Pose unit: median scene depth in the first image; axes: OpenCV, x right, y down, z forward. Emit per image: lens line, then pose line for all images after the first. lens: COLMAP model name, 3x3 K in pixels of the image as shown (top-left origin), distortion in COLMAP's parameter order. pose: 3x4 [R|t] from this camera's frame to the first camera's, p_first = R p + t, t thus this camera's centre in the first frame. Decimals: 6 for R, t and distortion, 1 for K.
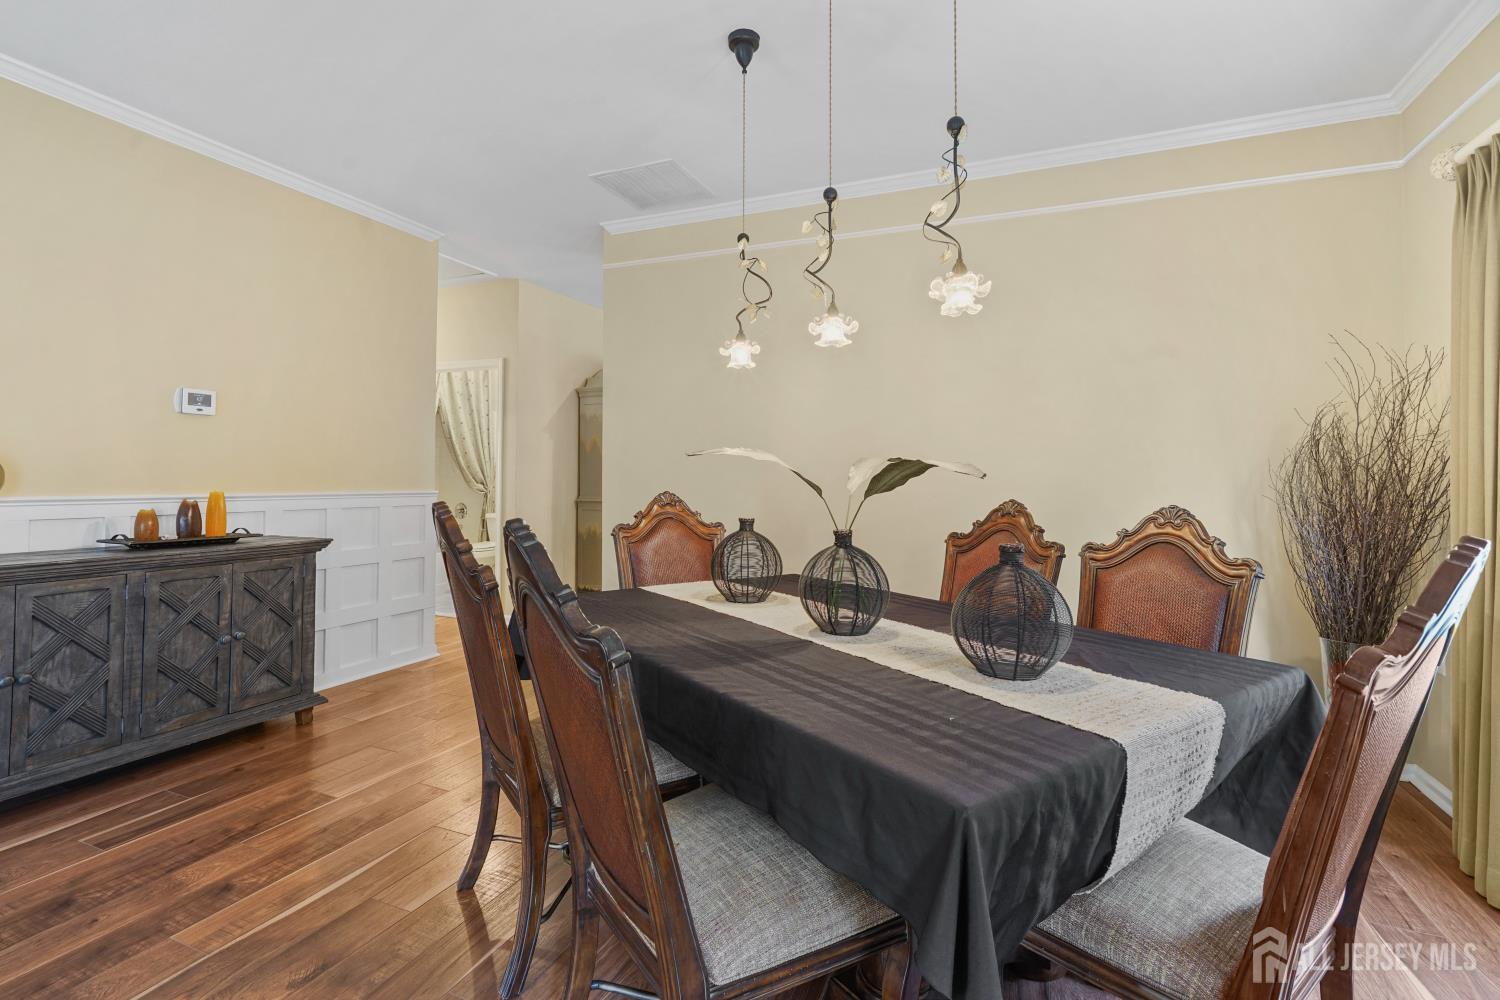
lens RADIAL K [[677.9, 0, 755.5], [0, 677.9, 462.4], [0, 0, 1]] dist [0.009952, 0.000528]
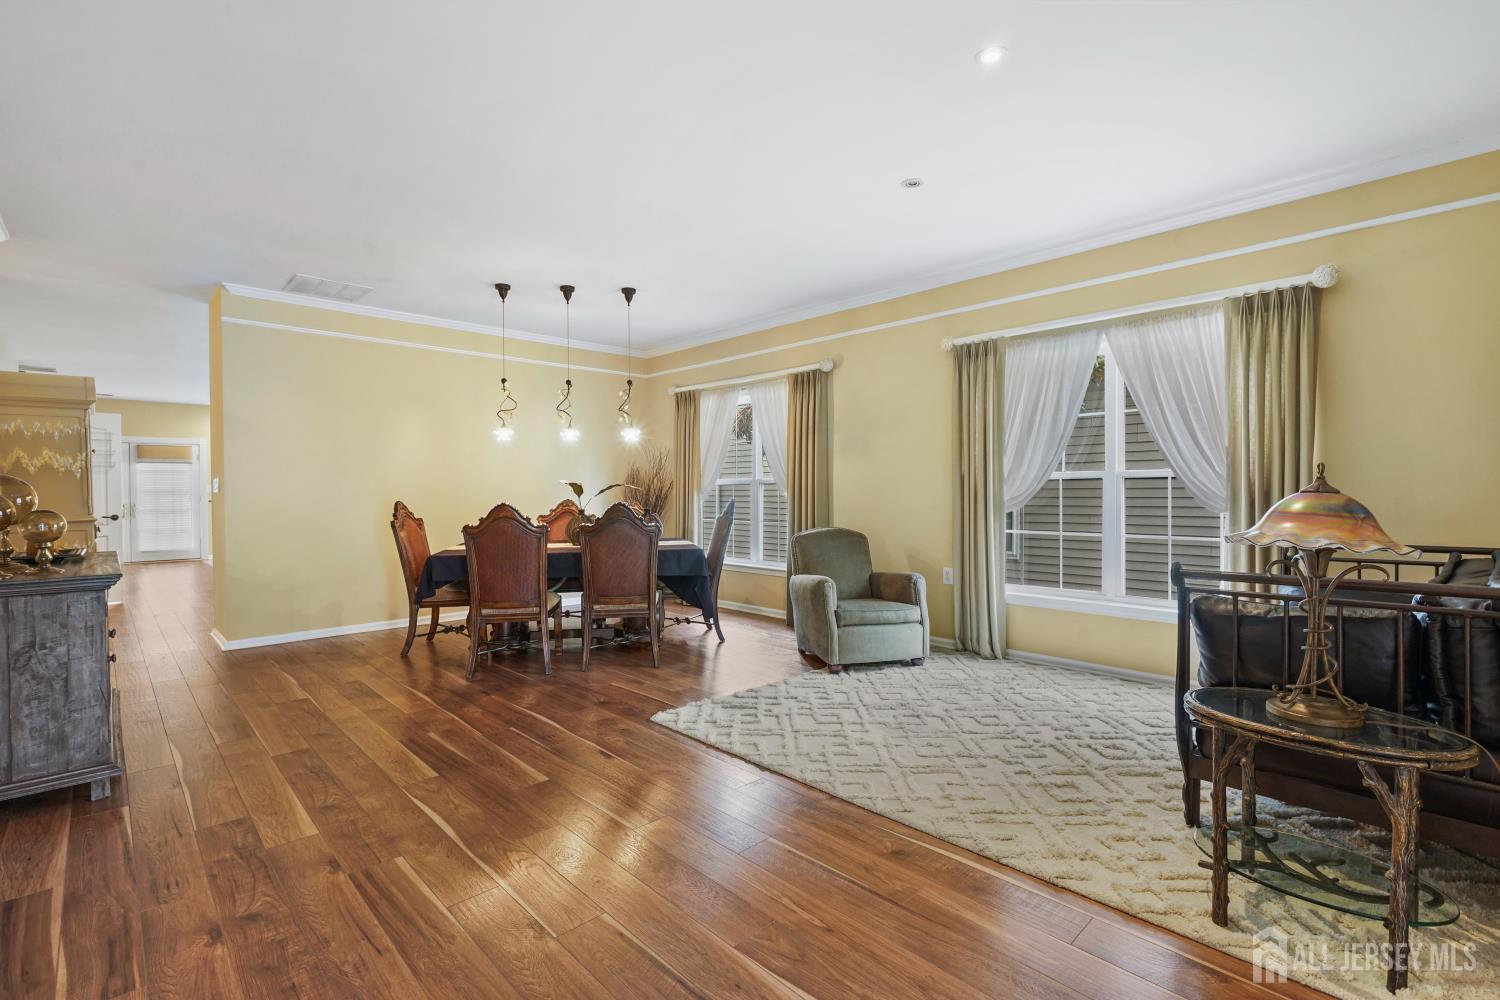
lens RADIAL K [[677.9, 0, 747.4], [0, 677.9, 492.8], [0, 0, 1]] dist [0.009952, 0.000528]
pose [[0.399126, -0.013679, 0.916794, -1.438778], [0.004732, 0.999906, 0.012858, 0.002451], [-0.916884, -0.000794, 0.399154, -0.476306]]
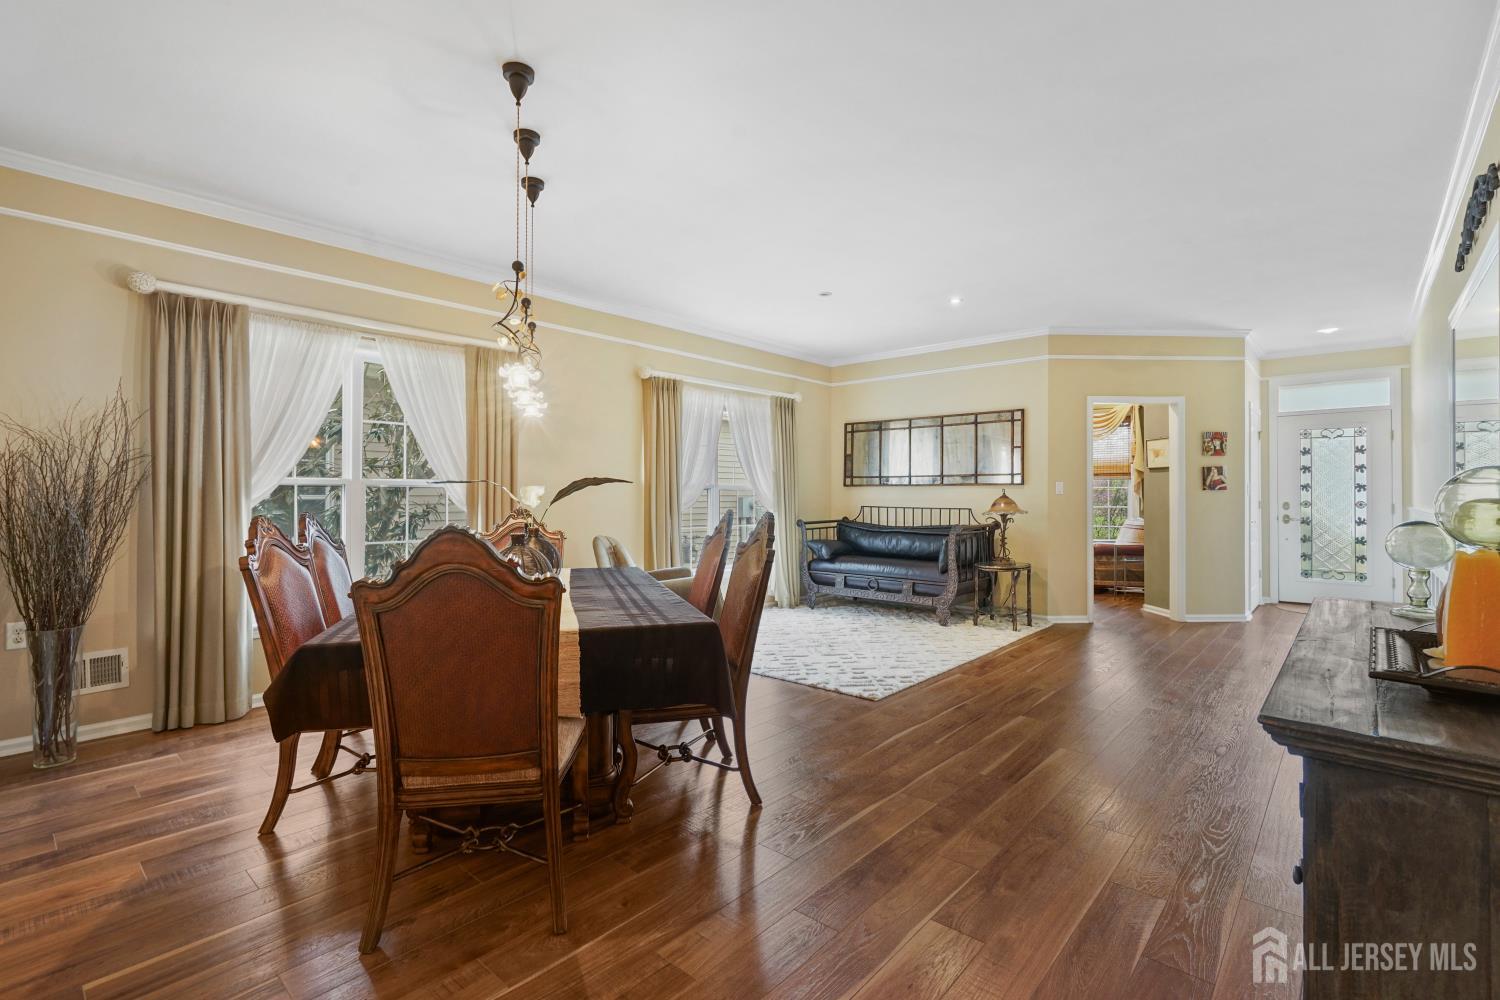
lens RADIAL K [[677.9, 0, 748.7], [0, 677.9, 493.9], [0, 0, 1]] dist [0.009952, 0.000528]
pose [[-0.945270, -0.002011, 0.326284, -0.585981], [-0.003381, 0.999988, -0.003631, 0.017986], [-0.326272, -0.004536, -0.945265, 1.568421]]
